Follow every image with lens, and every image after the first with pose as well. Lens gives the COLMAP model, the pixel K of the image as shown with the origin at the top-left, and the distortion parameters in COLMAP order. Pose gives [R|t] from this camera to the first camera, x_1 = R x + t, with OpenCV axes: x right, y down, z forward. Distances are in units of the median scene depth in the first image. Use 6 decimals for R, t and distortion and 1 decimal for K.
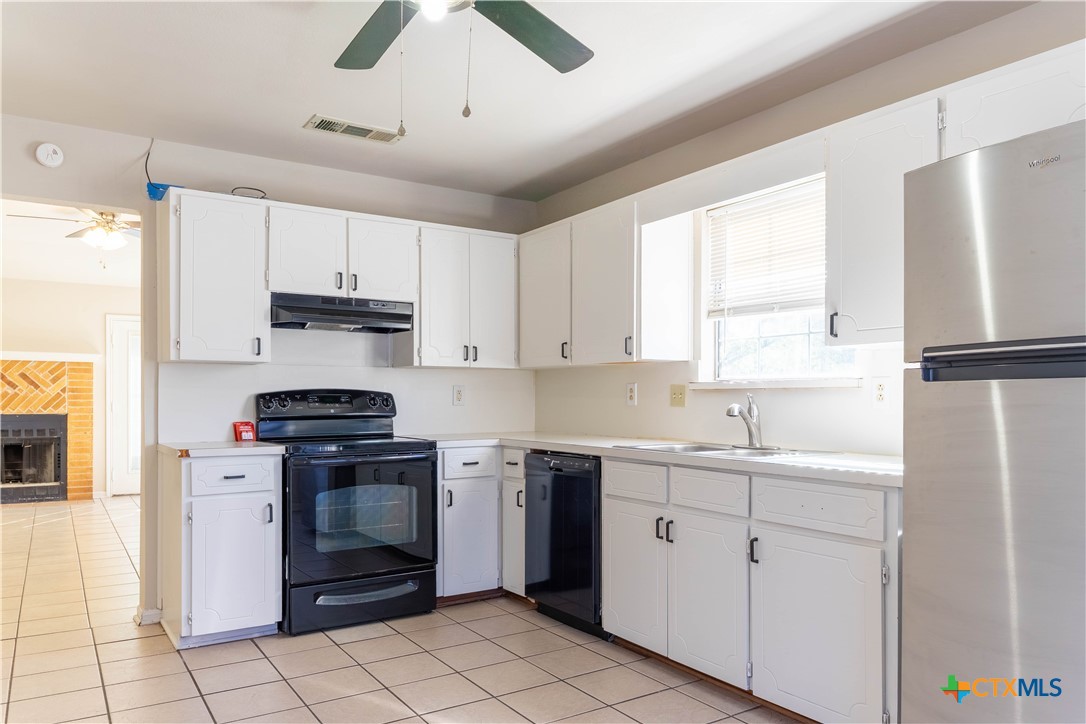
lens RADIAL K [[763.4, 0, 541.2], [0, 763.4, 384.9], [0, 0, 1]] dist [-0.002533, -0.001314]
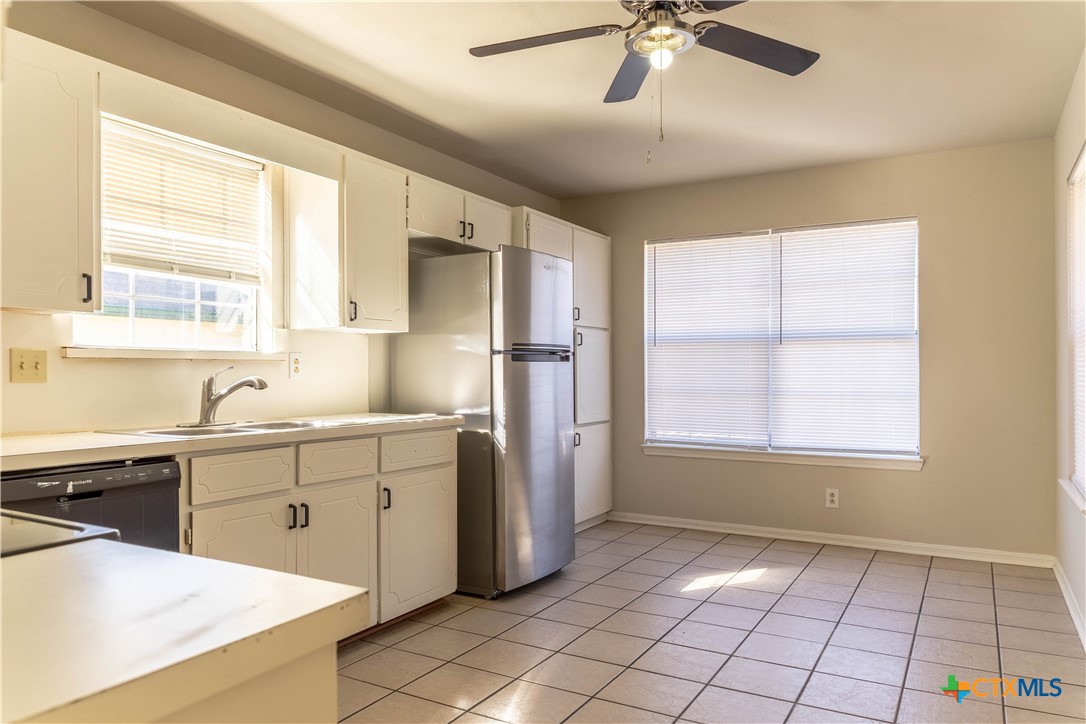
lens RADIAL K [[746.0, 0, 543.0], [0, 746.0, 362.0], [0, 0, 1]] dist [-0.003371, -0.000805]
pose [[-0.453268, 0.011686, 0.891298, -0.799392], [-0.014600, 0.999683, -0.020532, 0.023701], [-0.891255, -0.022319, -0.452953, 1.219961]]
